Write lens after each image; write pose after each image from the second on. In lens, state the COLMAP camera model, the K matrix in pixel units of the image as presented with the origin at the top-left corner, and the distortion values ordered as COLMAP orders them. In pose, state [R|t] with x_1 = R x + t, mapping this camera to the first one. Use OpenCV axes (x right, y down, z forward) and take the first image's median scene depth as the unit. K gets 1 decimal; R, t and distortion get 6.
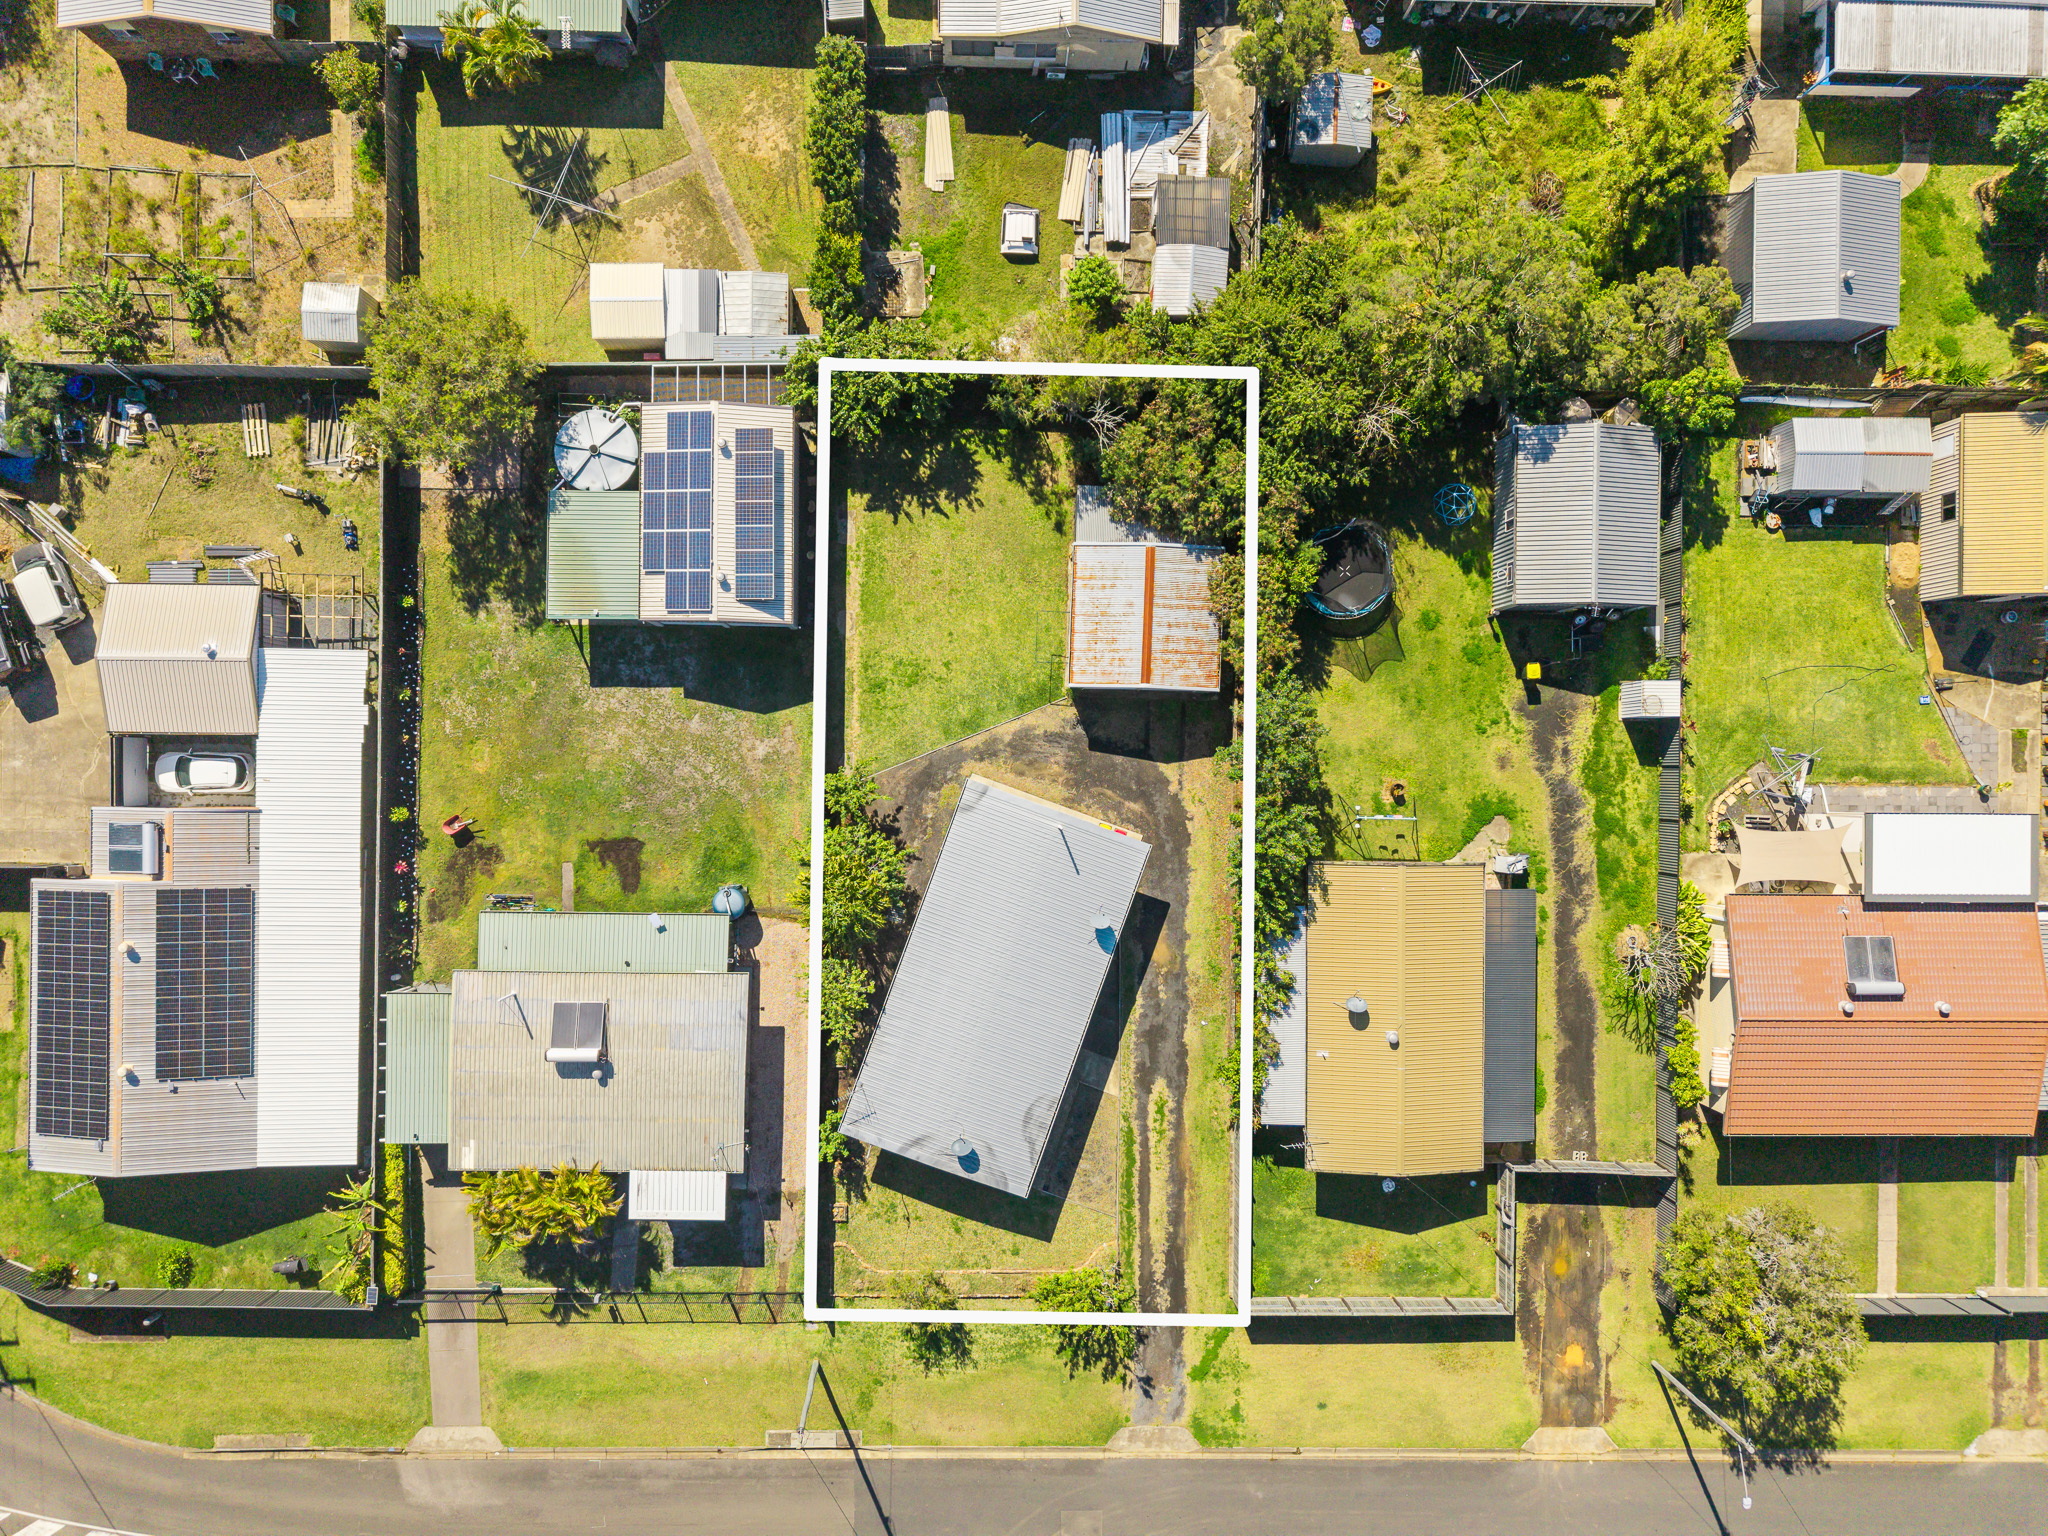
lens RADIAL K [[1359.0, 0, 1024.0], [0, 1359.0, 768.0], [0, 0, 1]] dist [0.008297, -0.001310]
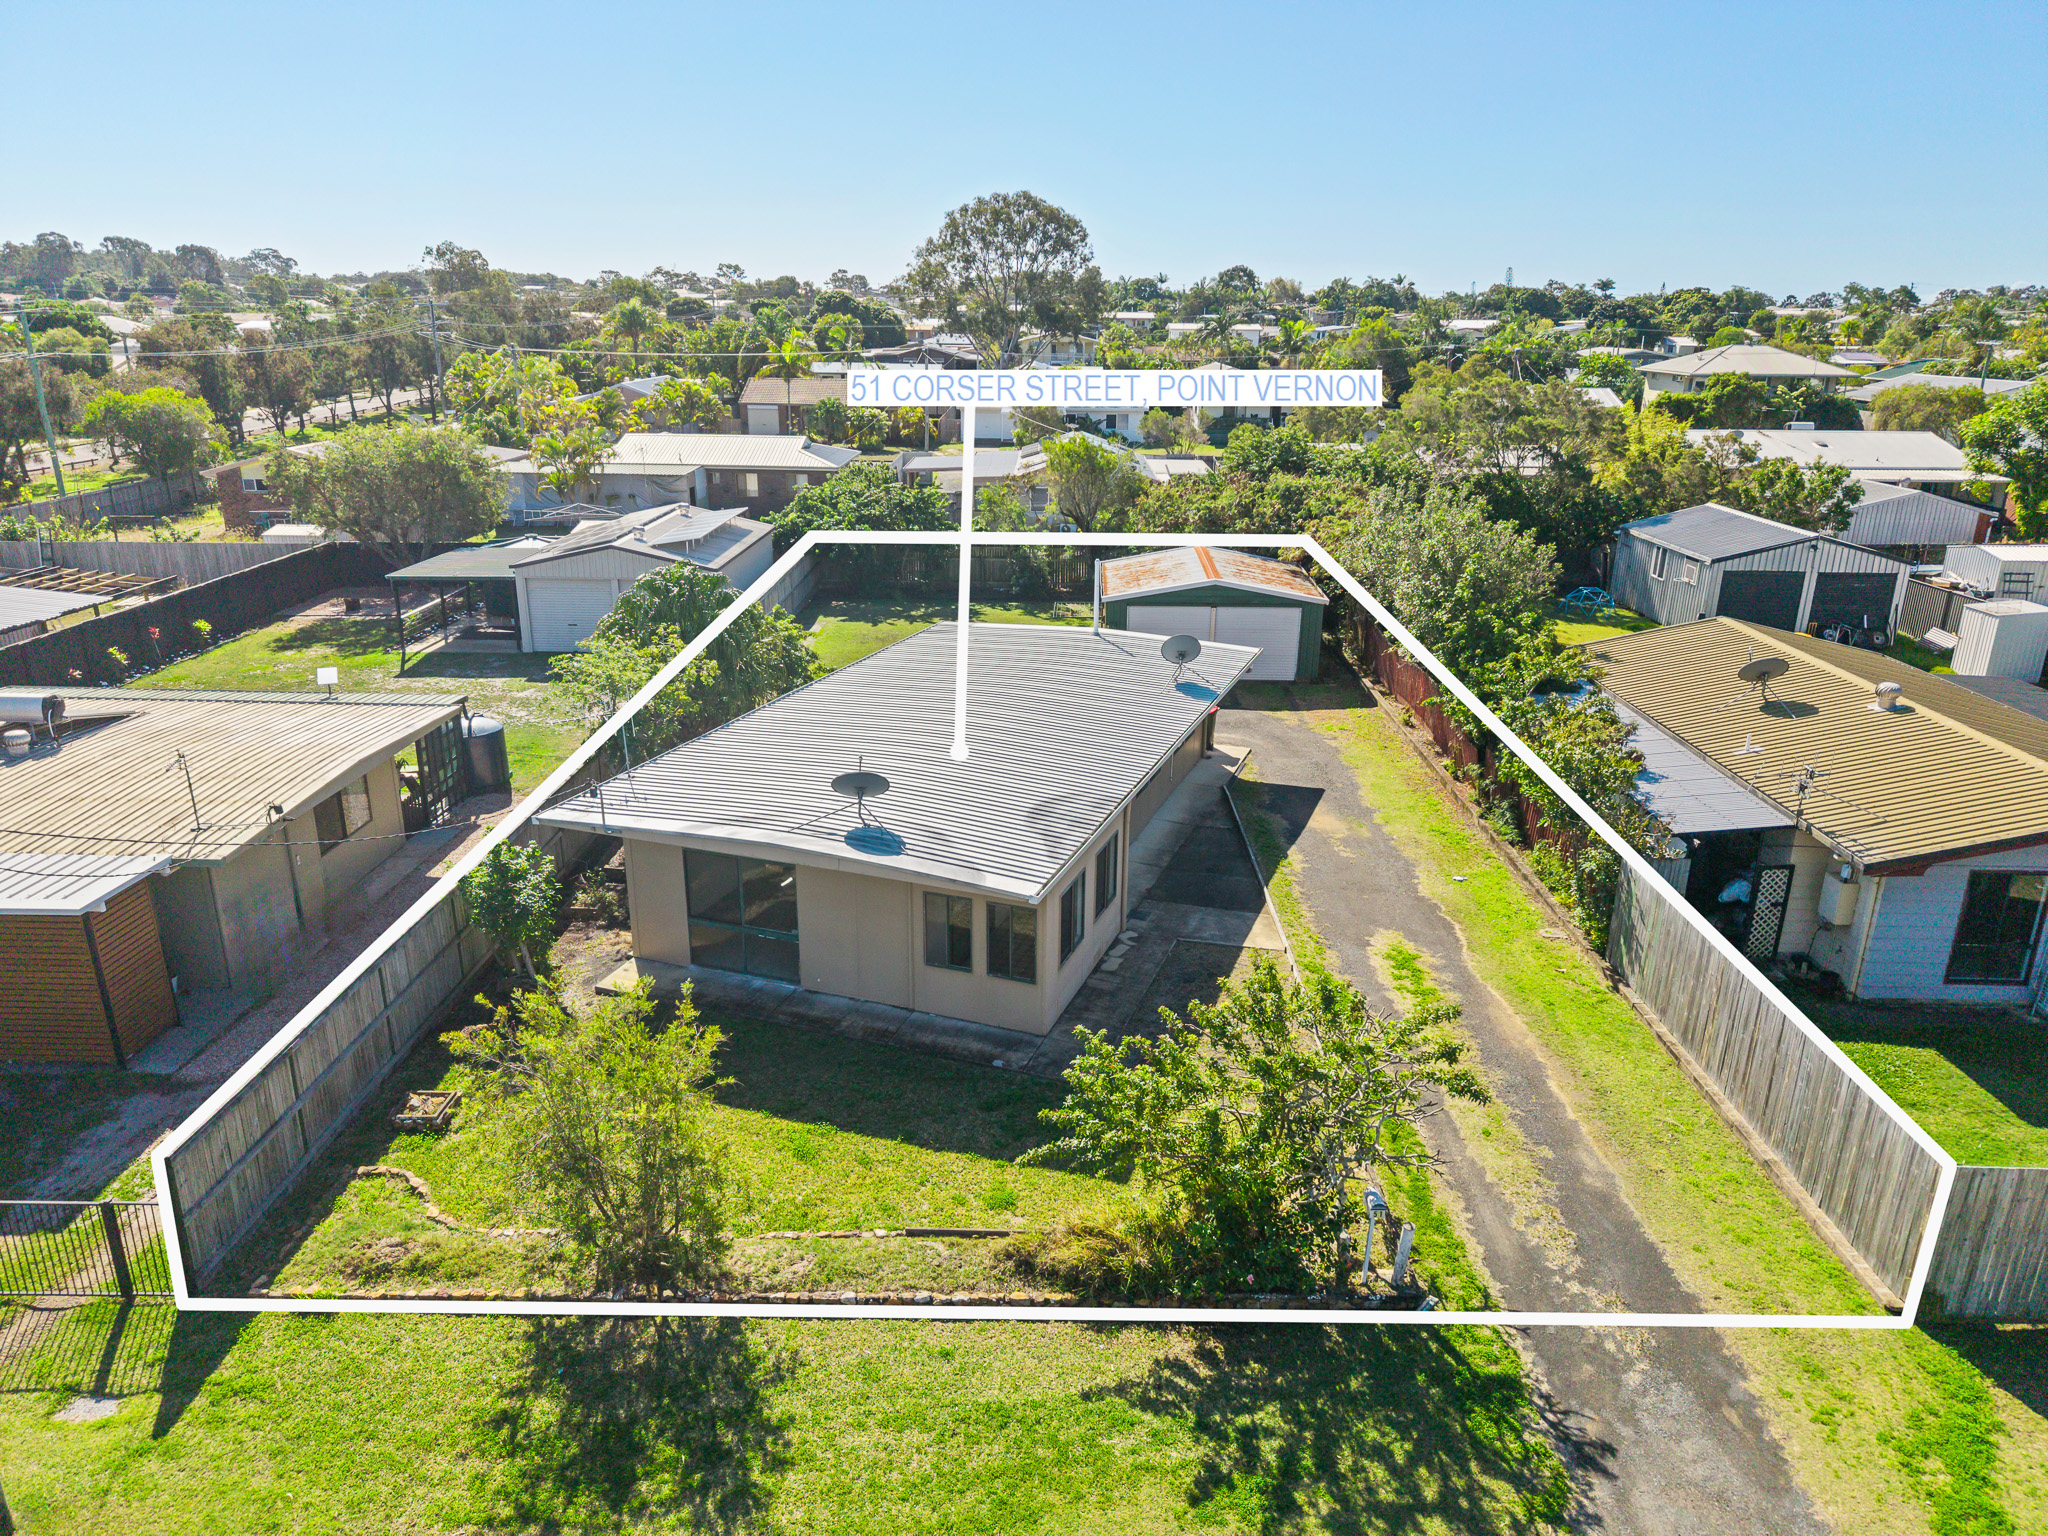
lens RADIAL K [[1359.0, 0, 1024.0], [0, 1359.0, 768.0], [0, 0, 1]] dist [0.008297, -0.001310]
pose [[0.999644, -0.017745, -0.019899, 0.005321], [-0.012893, 0.331555, -0.943348, 0.588389], [0.023338, 0.943269, 0.331209, 0.831121]]
